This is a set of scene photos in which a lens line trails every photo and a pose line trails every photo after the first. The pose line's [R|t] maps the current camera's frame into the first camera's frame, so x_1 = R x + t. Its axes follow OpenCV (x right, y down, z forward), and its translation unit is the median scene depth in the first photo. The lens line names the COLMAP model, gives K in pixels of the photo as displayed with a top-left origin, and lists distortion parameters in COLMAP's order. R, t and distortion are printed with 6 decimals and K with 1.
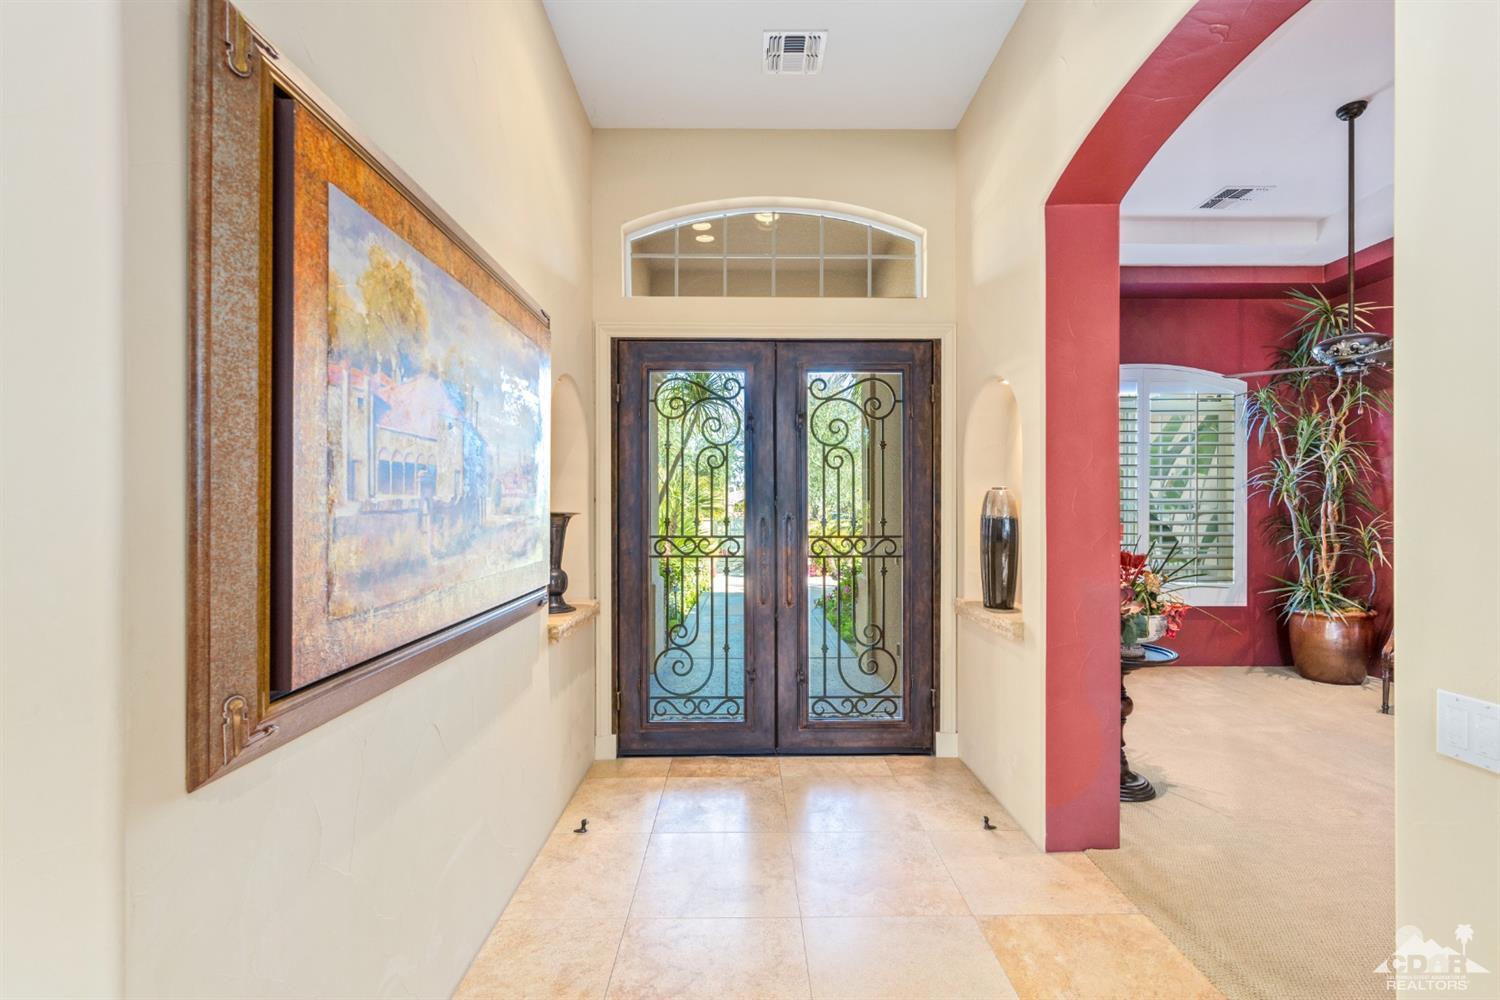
lens RADIAL K [[654.0, 0, 754.9], [0, 654.0, 505.5], [0, 0, 1]] dist [-0.001546, 0.001451]
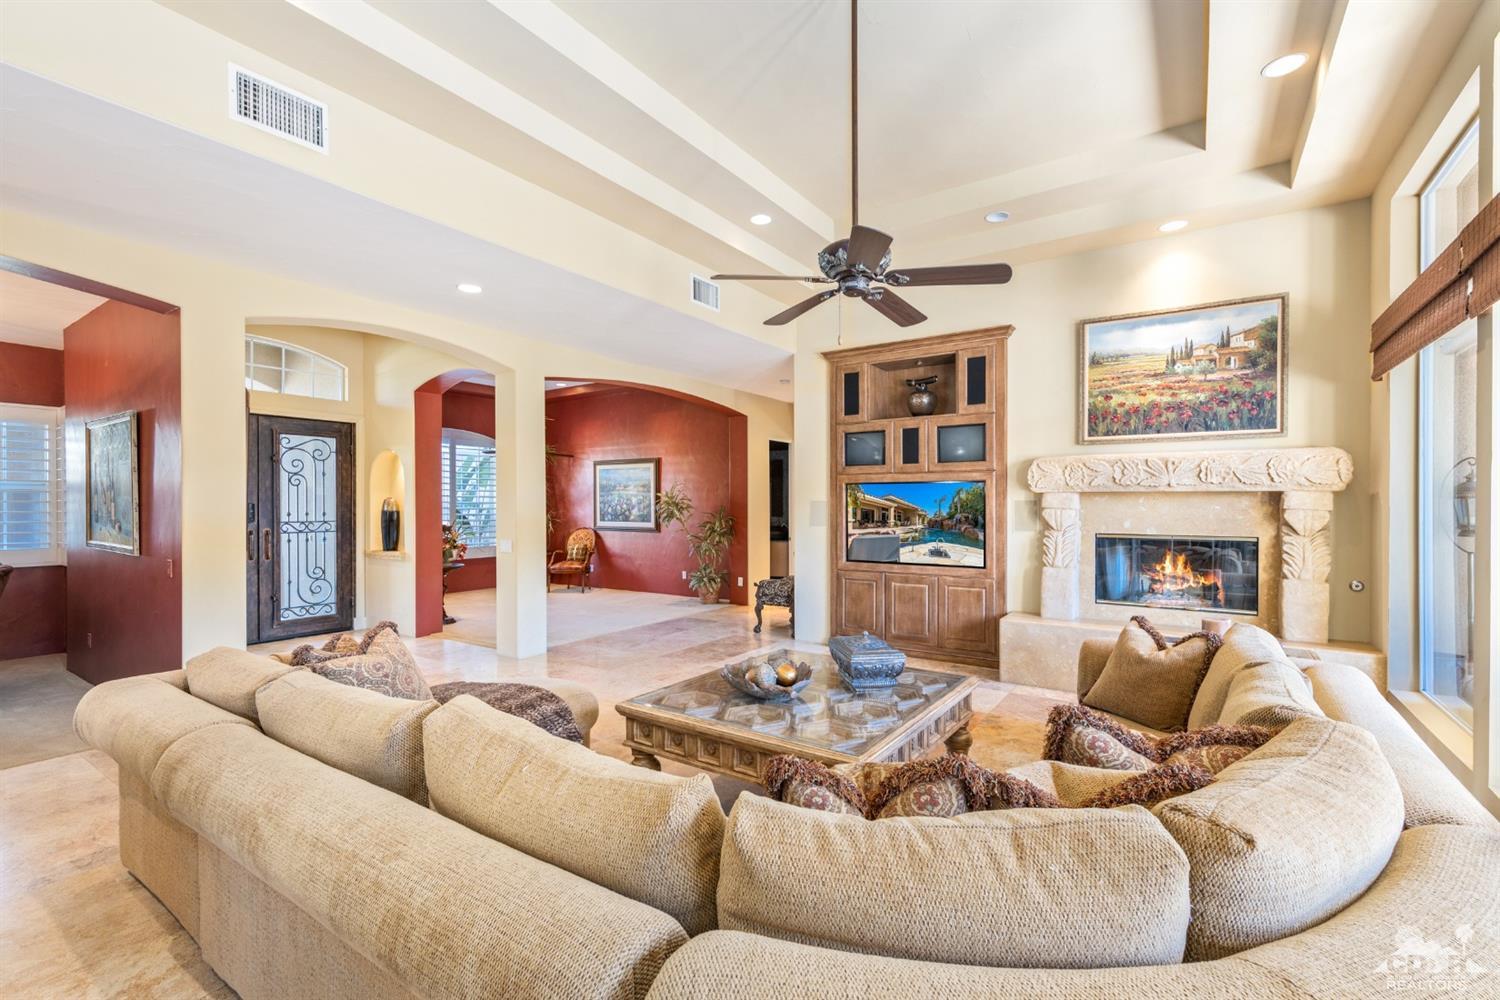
lens RADIAL K [[654.0, 0, 754.6], [0, 654.0, 506.5], [0, 0, 1]] dist [-0.001546, 0.001451]
pose [[0.571292, -0.001565, 0.820745, -0.669693], [-0.001372, 0.999995, 0.002862, -0.004347], [-0.820745, -0.002761, 0.571287, -1.163534]]
